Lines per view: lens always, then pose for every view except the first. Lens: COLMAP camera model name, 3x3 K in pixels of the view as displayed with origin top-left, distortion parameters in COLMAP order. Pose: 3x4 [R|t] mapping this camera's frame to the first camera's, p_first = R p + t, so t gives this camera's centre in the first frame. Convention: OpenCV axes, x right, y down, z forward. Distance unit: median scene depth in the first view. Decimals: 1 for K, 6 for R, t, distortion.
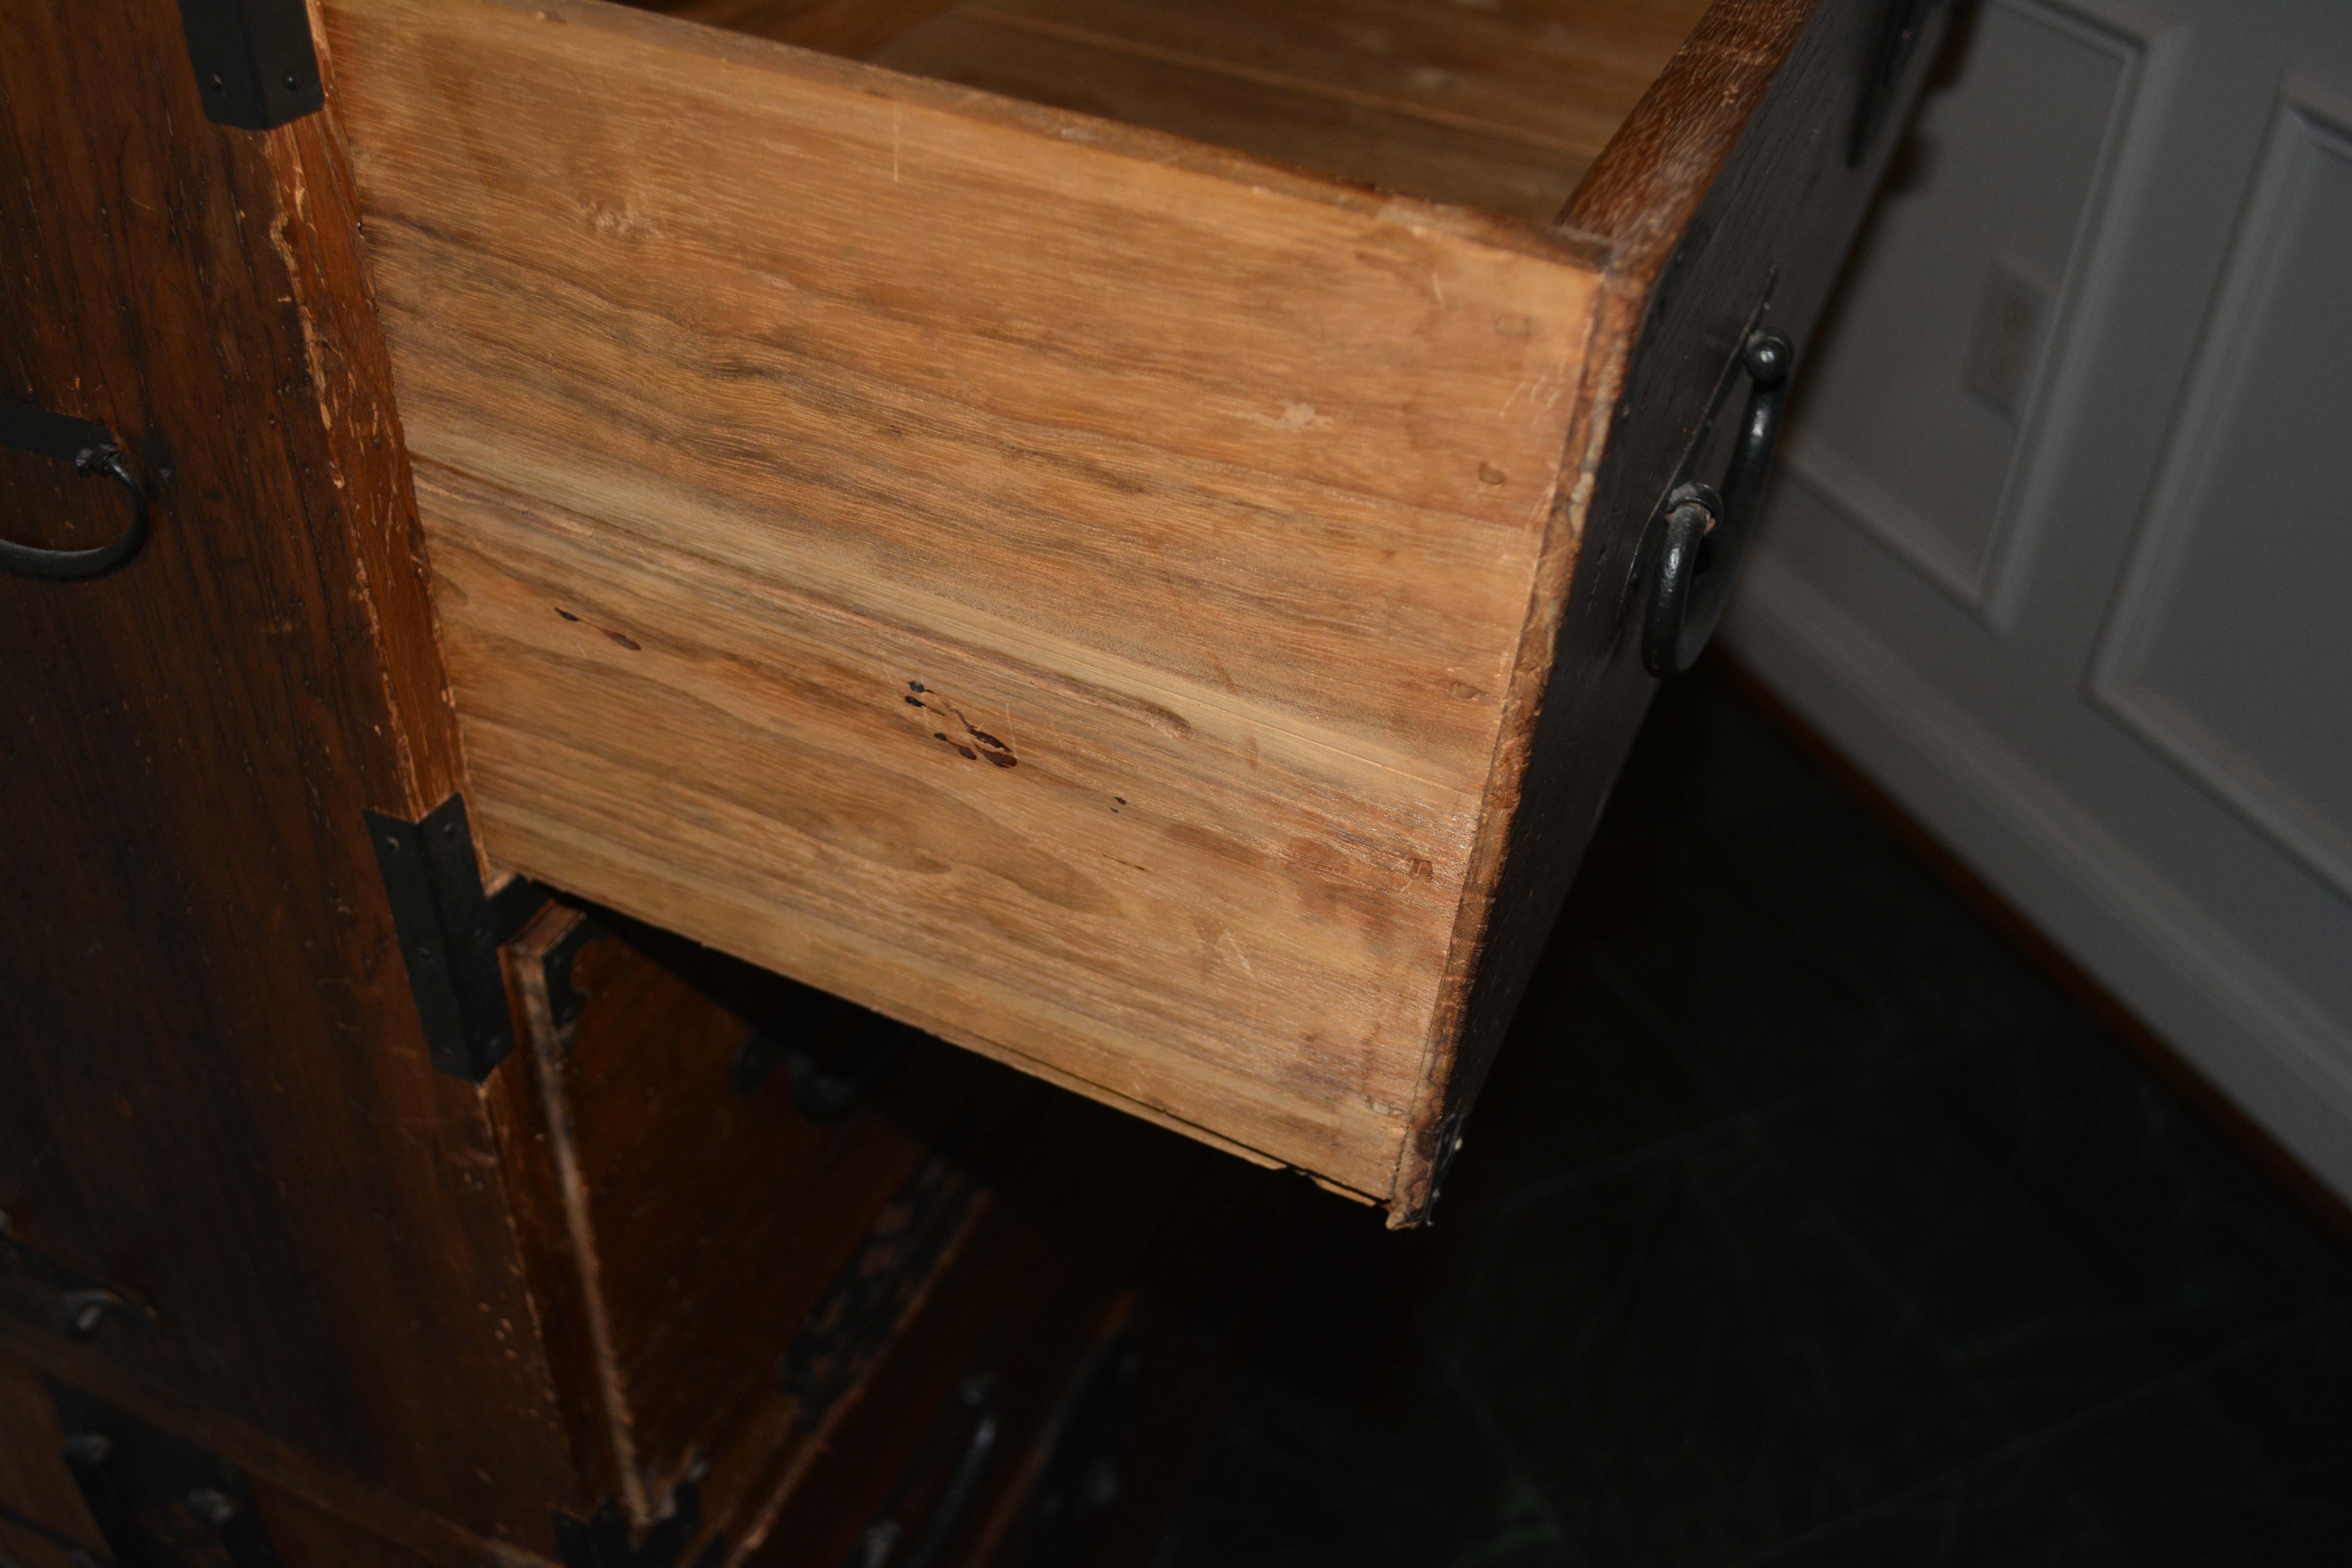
lens RADIAL K [[2178.4, 0, 1173.5], [0, 2178.4, 781.5], [0, 0, 1]] dist [-0.066687, 0.000000]
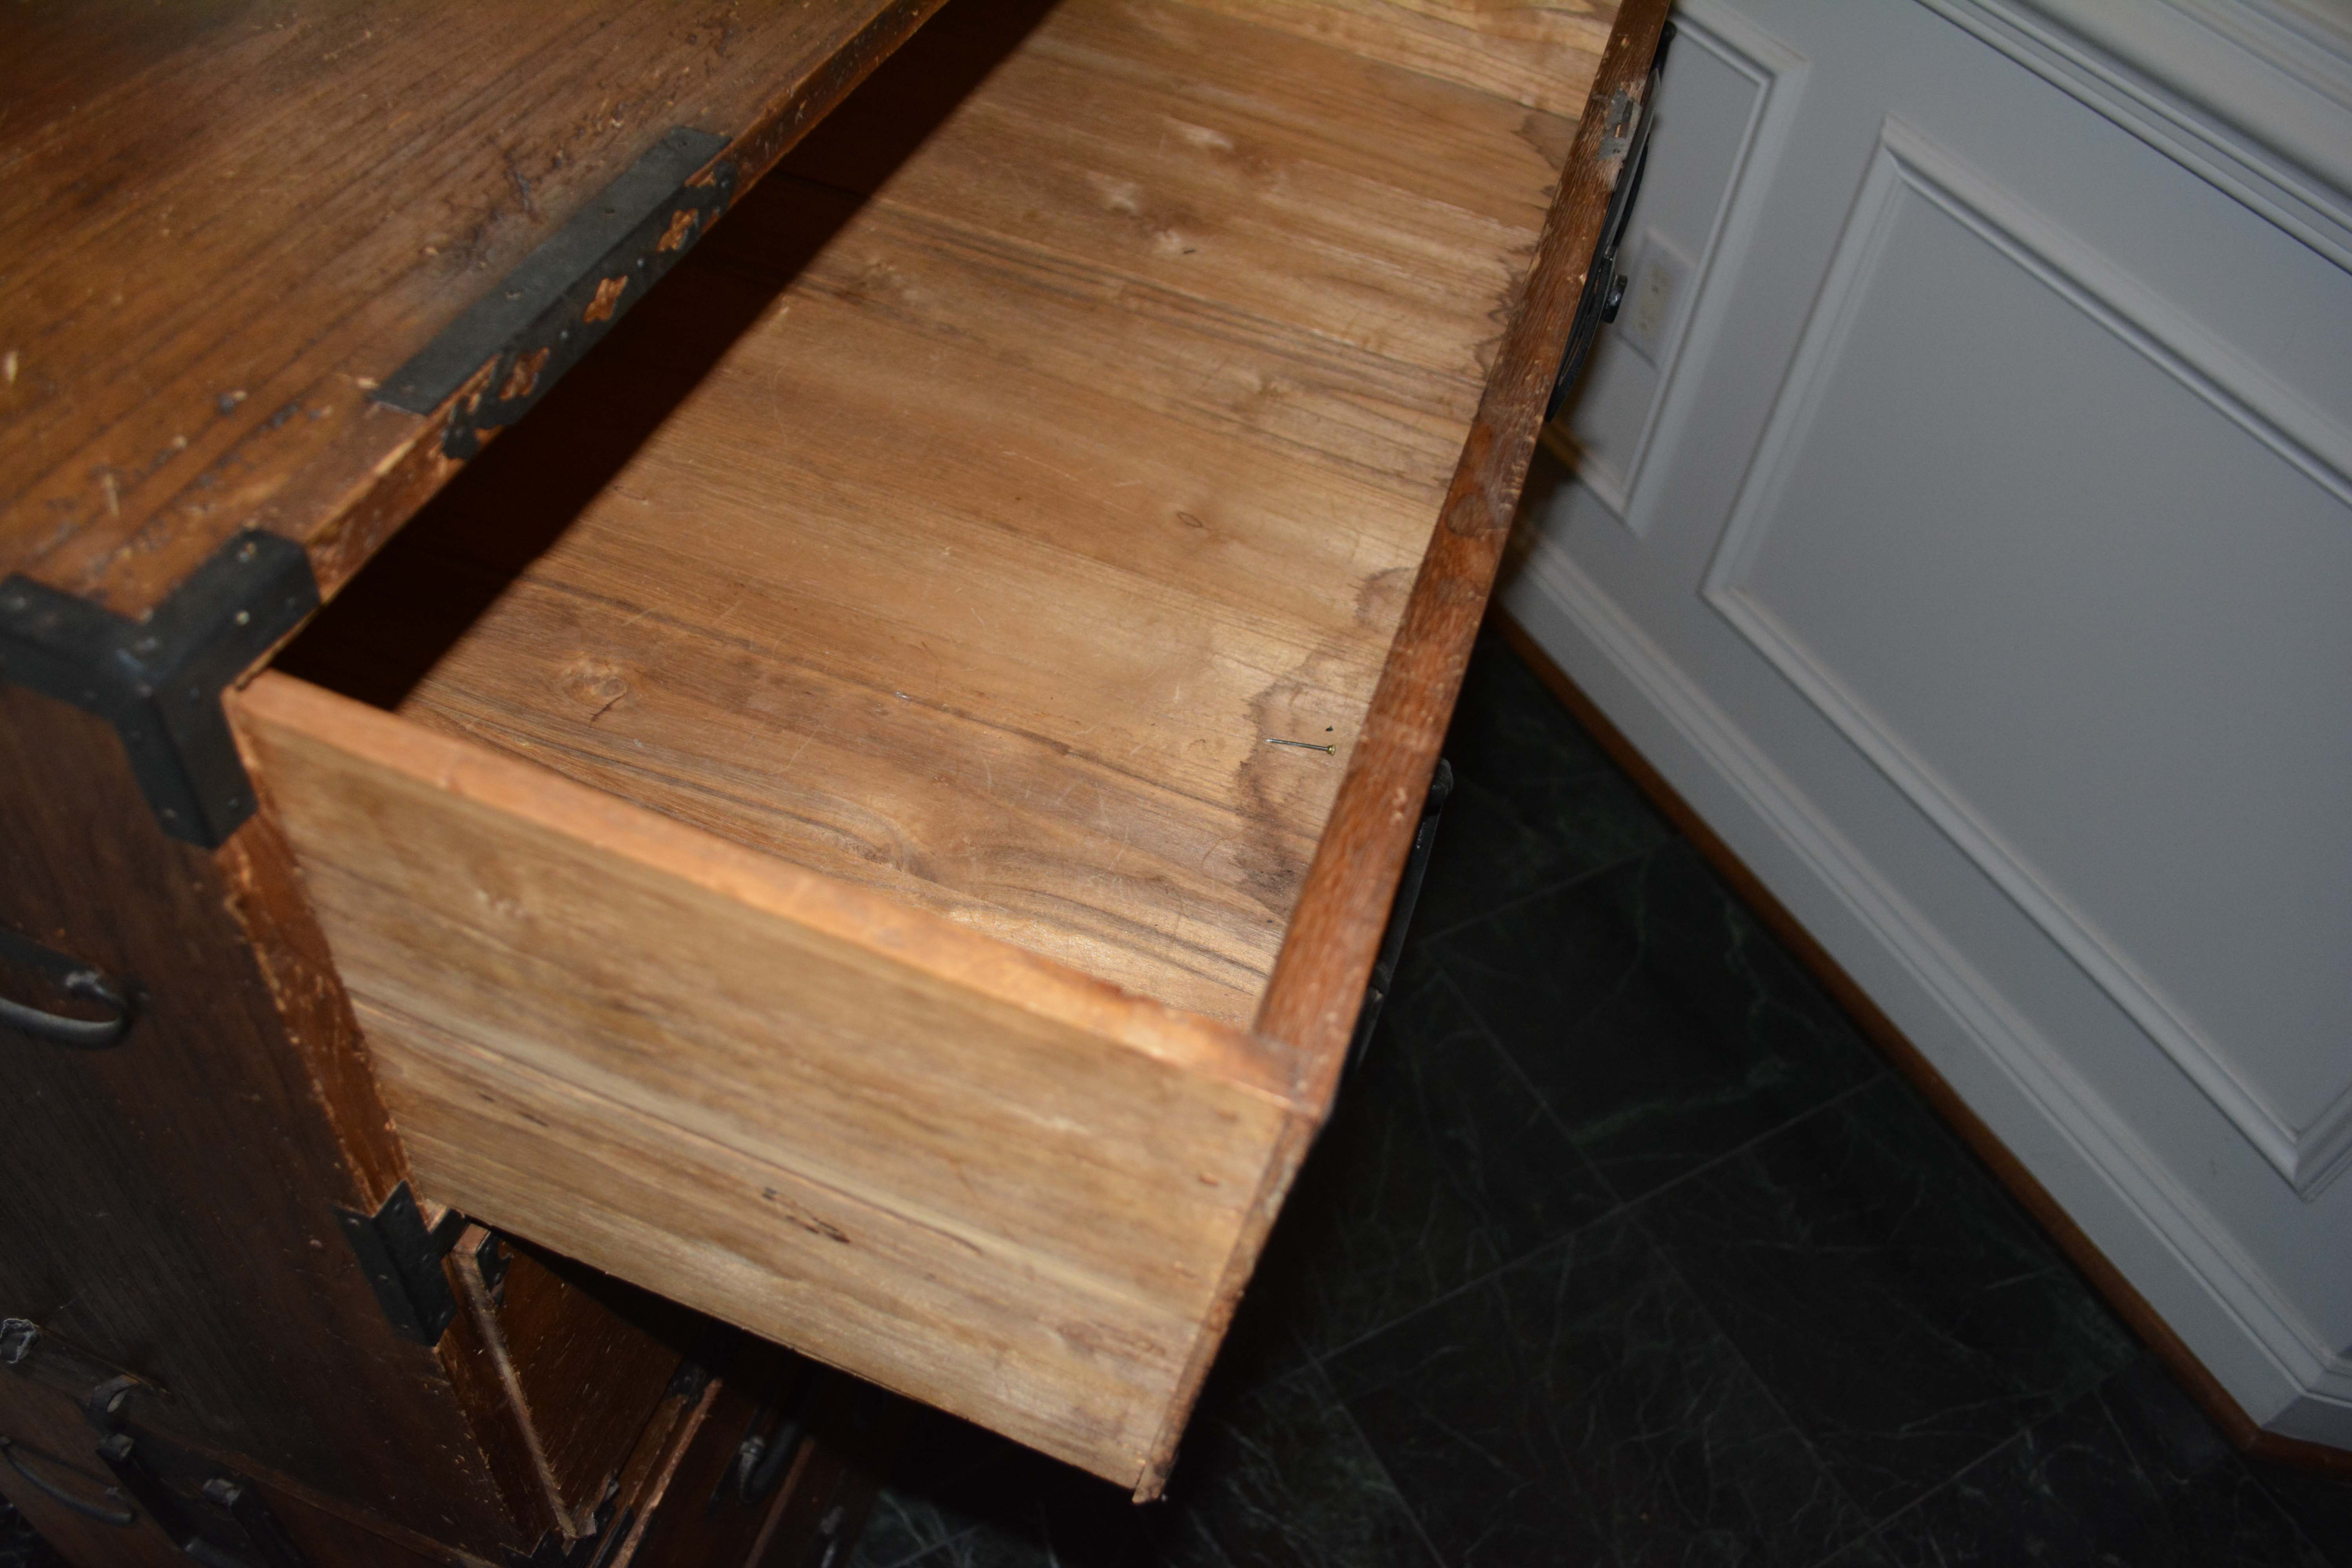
lens RADIAL K [[1841.0, 0, 1167.2], [0, 1841.0, 785.7], [0, 0, 1]] dist [-0.087486, 0.012797]
pose [[0.993685, -0.017967, 0.110759, 0.000536], [-0.001851, 0.984339, 0.176278, -0.444388], [-0.112191, -0.175370, 0.978089, -0.046218]]
